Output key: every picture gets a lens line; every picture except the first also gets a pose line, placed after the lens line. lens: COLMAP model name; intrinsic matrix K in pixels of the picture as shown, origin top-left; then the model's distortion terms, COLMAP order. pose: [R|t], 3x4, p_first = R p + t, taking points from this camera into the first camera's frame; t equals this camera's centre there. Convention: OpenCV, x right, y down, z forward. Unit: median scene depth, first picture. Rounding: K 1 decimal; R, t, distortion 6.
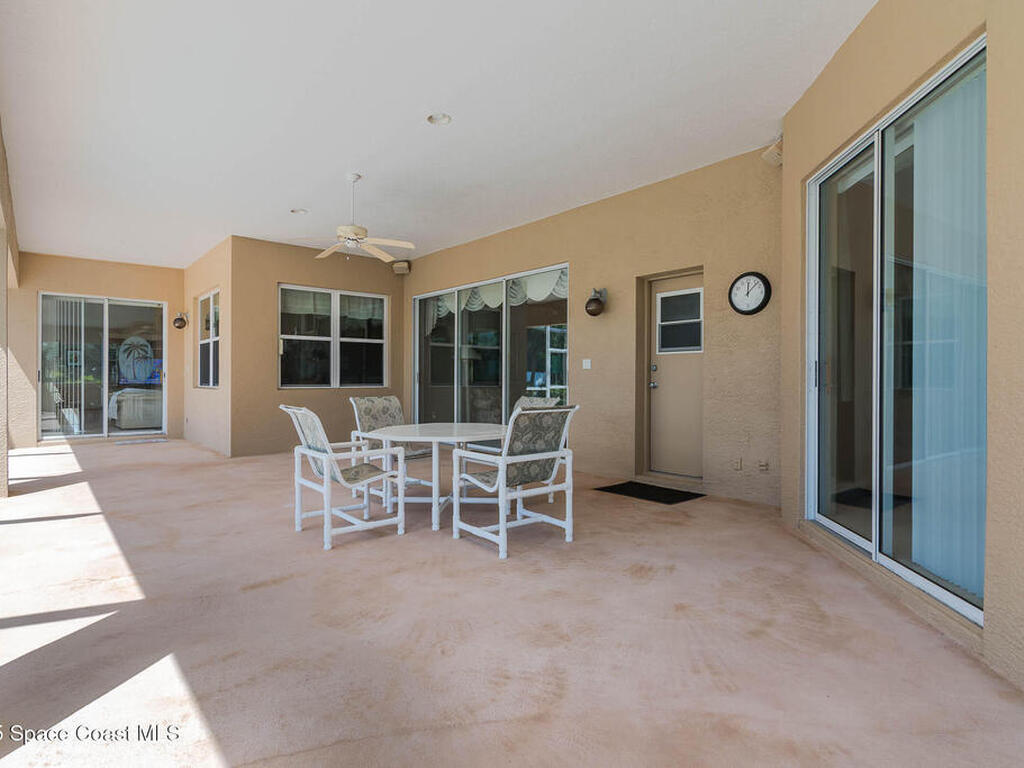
lens RADIAL K [[558.7, 0, 508.3], [0, 558.7, 381.1], [0, 0, 1]] dist [0.000336, -0.000697]
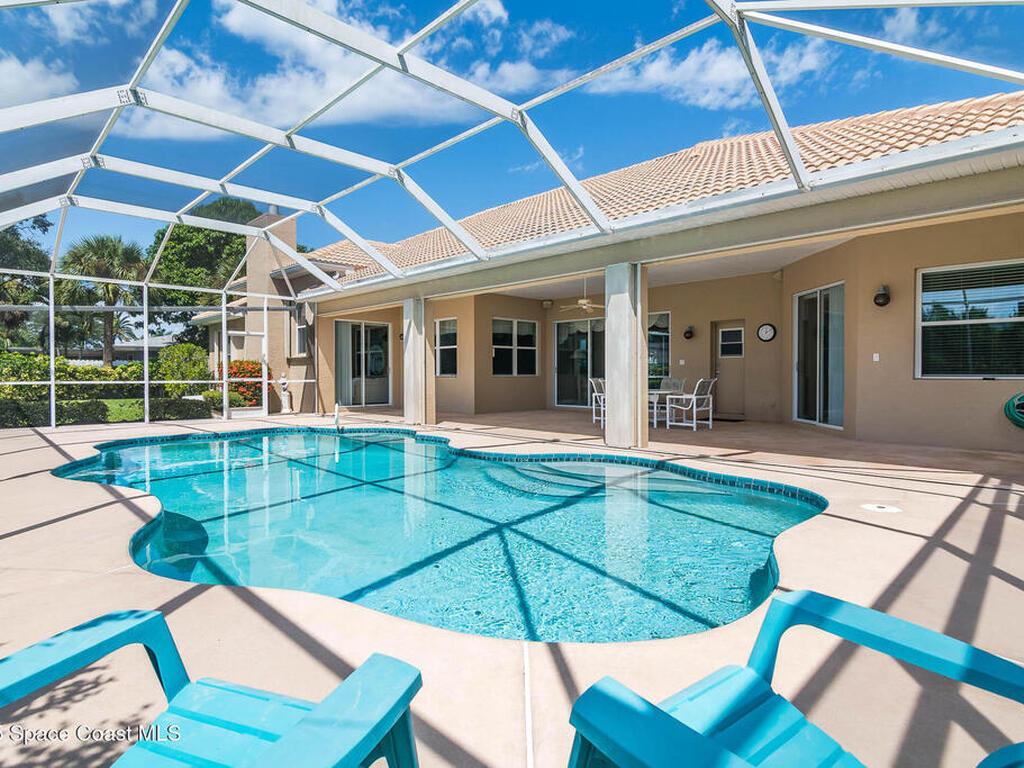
lens RADIAL K [[558.7, 0, 508.3], [0, 558.7, 381.1], [0, 0, 1]] dist [0.000336, -0.000697]
pose [[0.996643, -0.006535, 0.081606, -0.681607], [0.005597, 0.999916, 0.011724, 0.010997], [-0.081675, -0.011228, 0.996596, -1.014091]]
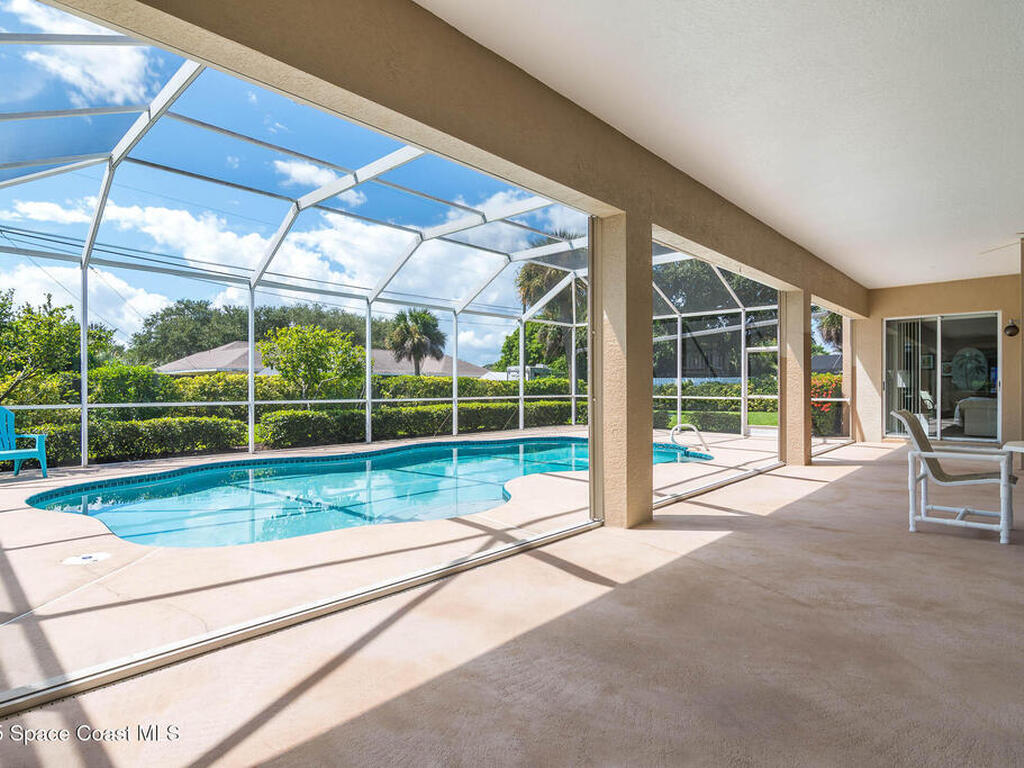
lens RADIAL K [[558.7, 0, 508.3], [0, 558.7, 381.1], [0, 0, 1]] dist [0.000336, -0.000697]
pose [[0.140974, -0.014950, -0.989900, 0.411963], [-0.000796, 0.999884, -0.015214, -0.000123], [0.990013, 0.002933, 0.140946, -0.012471]]
